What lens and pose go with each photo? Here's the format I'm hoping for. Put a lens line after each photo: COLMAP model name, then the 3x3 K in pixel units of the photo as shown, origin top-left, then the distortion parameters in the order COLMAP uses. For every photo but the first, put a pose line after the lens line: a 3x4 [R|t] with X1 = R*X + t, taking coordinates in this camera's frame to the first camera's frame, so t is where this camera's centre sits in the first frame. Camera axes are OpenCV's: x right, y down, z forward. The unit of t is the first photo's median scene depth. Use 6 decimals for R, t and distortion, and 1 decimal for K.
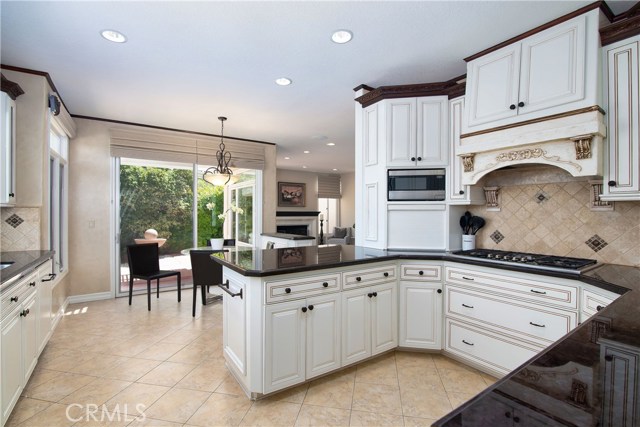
lens RADIAL K [[294.3, 0, 319.3], [0, 294.3, 214.0], [0, 0, 1]] dist [-0.022420, 0.001016]
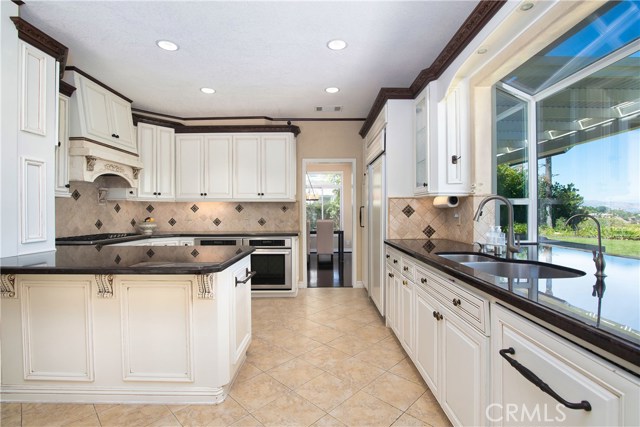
lens RADIAL K [[294.3, 0, 320.1], [0, 294.3, 213.6], [0, 0, 1]] dist [-0.022420, 0.001016]
pose [[-0.828356, -0.000309, 0.560202, -1.030666], [0.007729, 0.999898, 0.011979, 0.025642], [-0.560149, 0.014253, -0.828269, 1.606060]]
